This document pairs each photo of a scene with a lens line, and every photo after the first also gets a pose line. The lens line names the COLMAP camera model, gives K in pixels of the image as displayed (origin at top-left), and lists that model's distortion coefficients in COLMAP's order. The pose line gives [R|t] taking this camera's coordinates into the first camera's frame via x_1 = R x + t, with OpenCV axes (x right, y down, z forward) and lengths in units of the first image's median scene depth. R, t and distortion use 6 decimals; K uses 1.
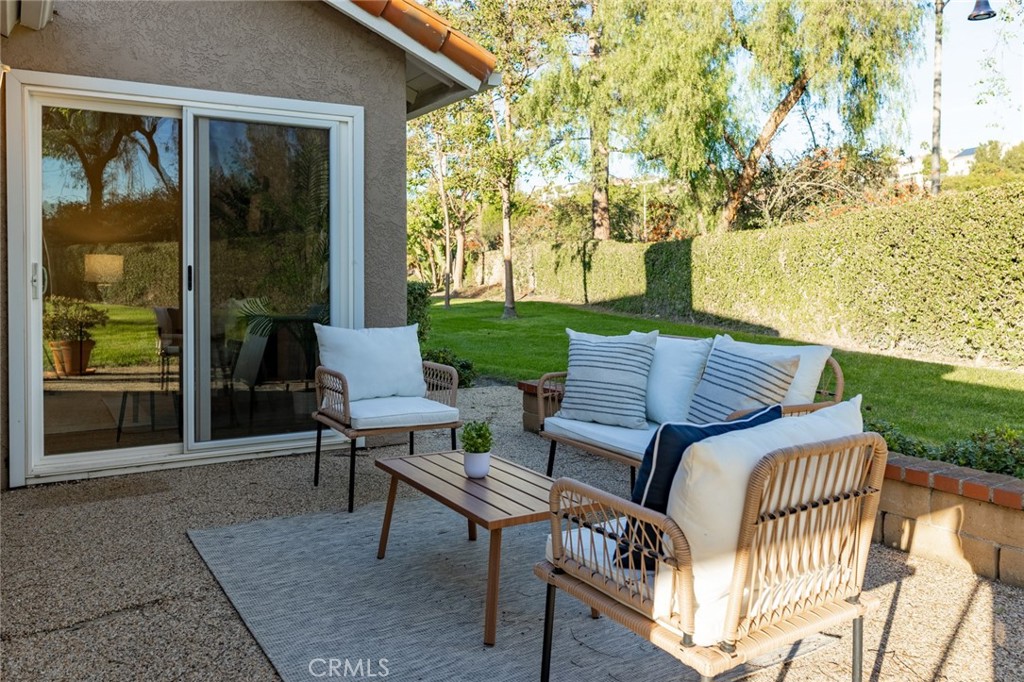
lens RADIAL K [[775.9, 0, 486.1], [0, 775.9, 288.8], [0, 0, 1]] dist [-0.008729, -0.005513]
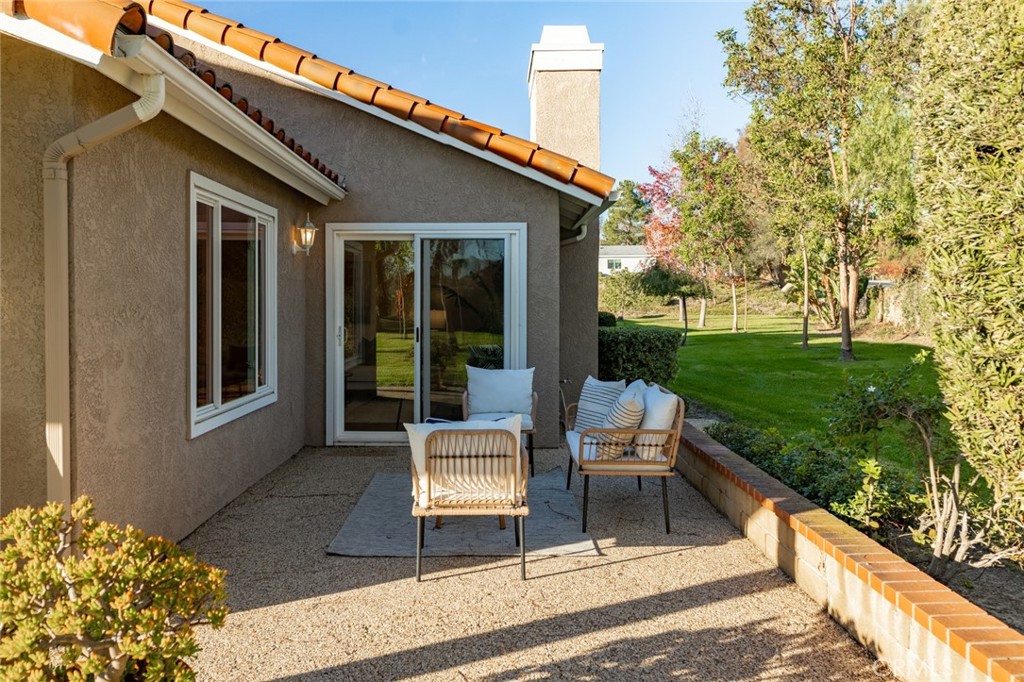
lens RADIAL K [[775.9, 0, 506.6], [0, 775.9, 334.0], [0, 0, 1]] dist [-0.008729, -0.005513]
pose [[0.869440, 0.017744, -0.493720, 0.566575], [-0.009500, 0.999771, 0.019201, -0.045828], [0.493947, -0.012003, 0.869409, -0.345986]]
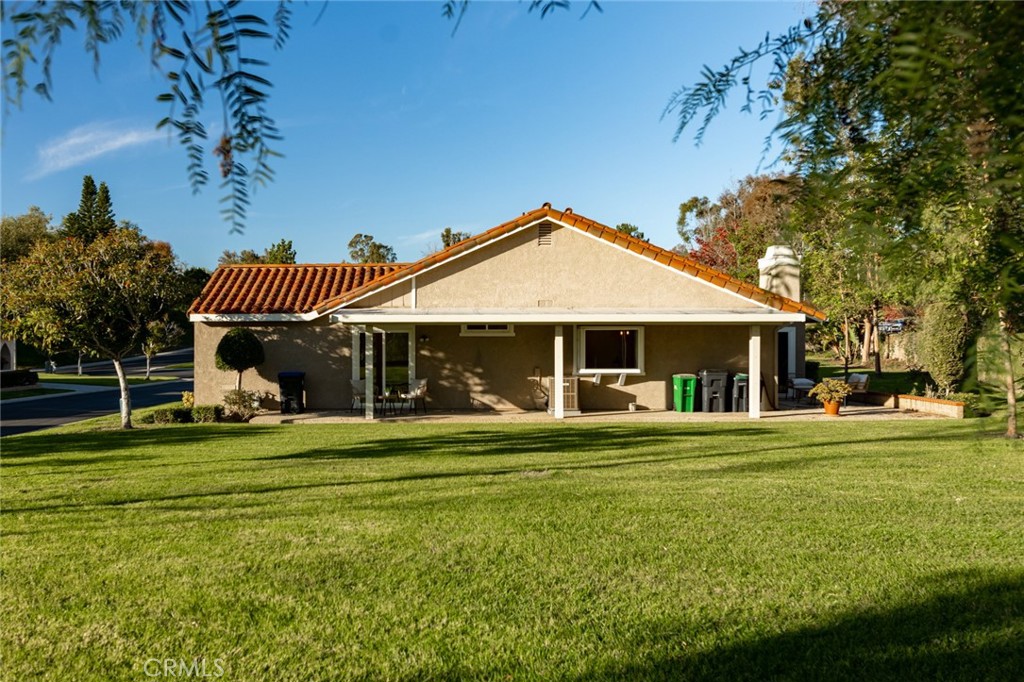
lens RADIAL K [[775.9, 0, 508.6], [0, 775.9, 344.1], [0, 0, 1]] dist [-0.008729, -0.005513]
pose [[0.874958, -0.007164, -0.484146, 0.600655], [-0.002742, 0.999801, -0.019750, -0.026639], [0.484191, 0.018608, 0.874764, -4.008501]]
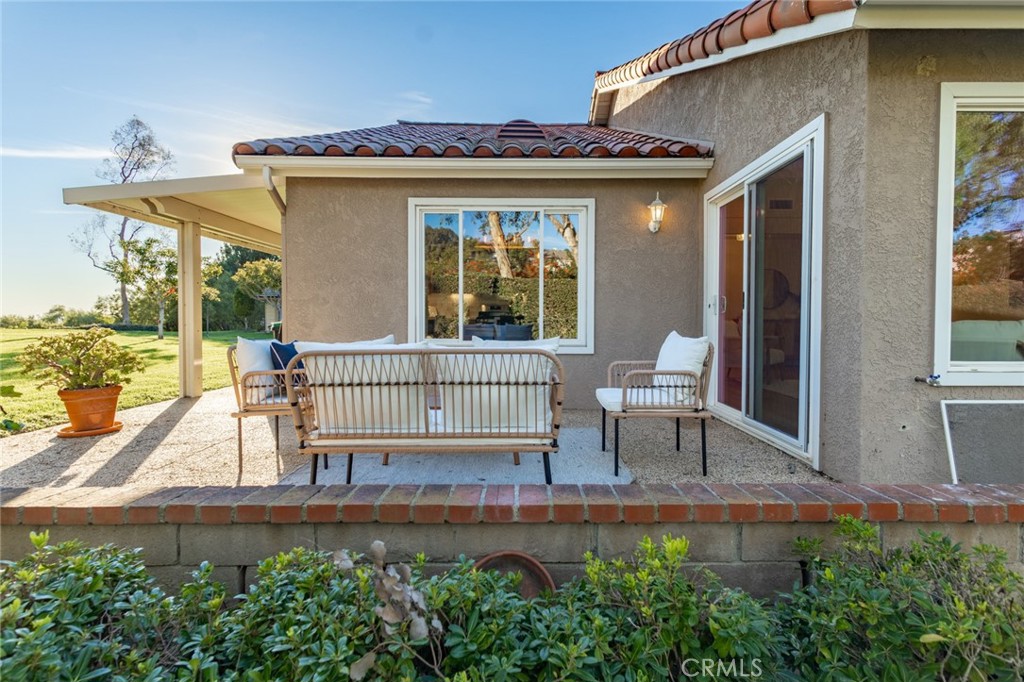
lens RADIAL K [[499.5, 0, 520.6], [0, 499.5, 335.2], [0, 0, 1]] dist [-0.002217, -0.000052]
pose [[-0.497346, 0.026368, -0.867151, 0.565045], [-0.017387, 0.999034, 0.040351, 0.018284], [0.867378, 0.035146, -0.496407, 0.998787]]
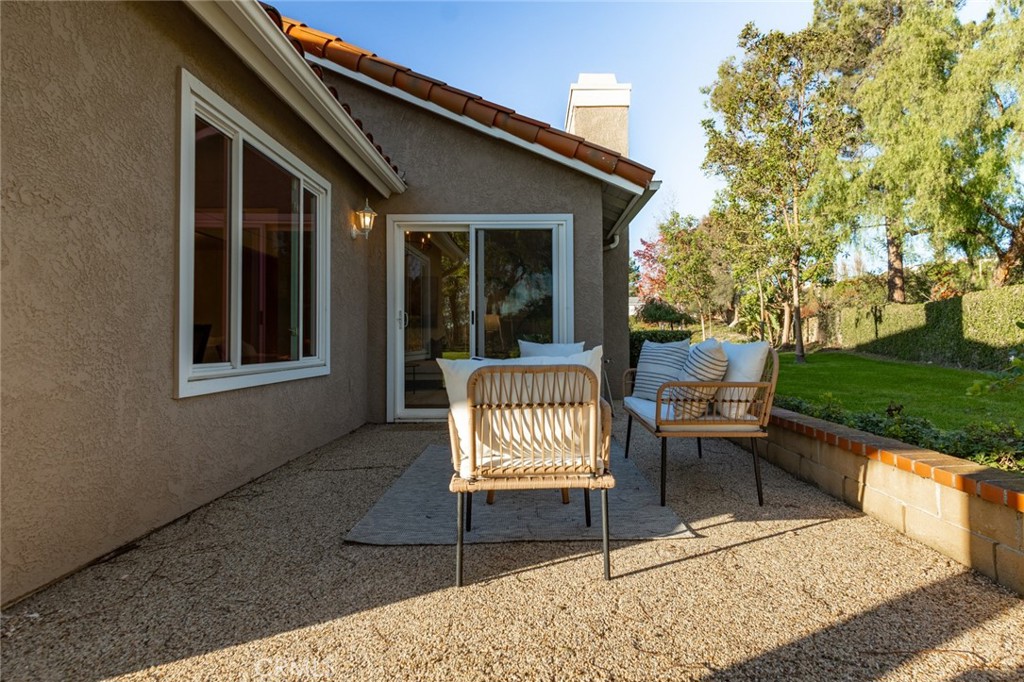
lens RADIAL K [[525.2, 0, 557.5], [0, 525.2, 339.5], [0, 0, 1]] dist [-0.000690, 0.000475]
pose [[0.883688, -0.009136, -0.467987, 0.337841], [-0.000008, 0.999809, -0.019533, 0.055601], [0.468076, 0.017265, 0.883520, -0.001619]]
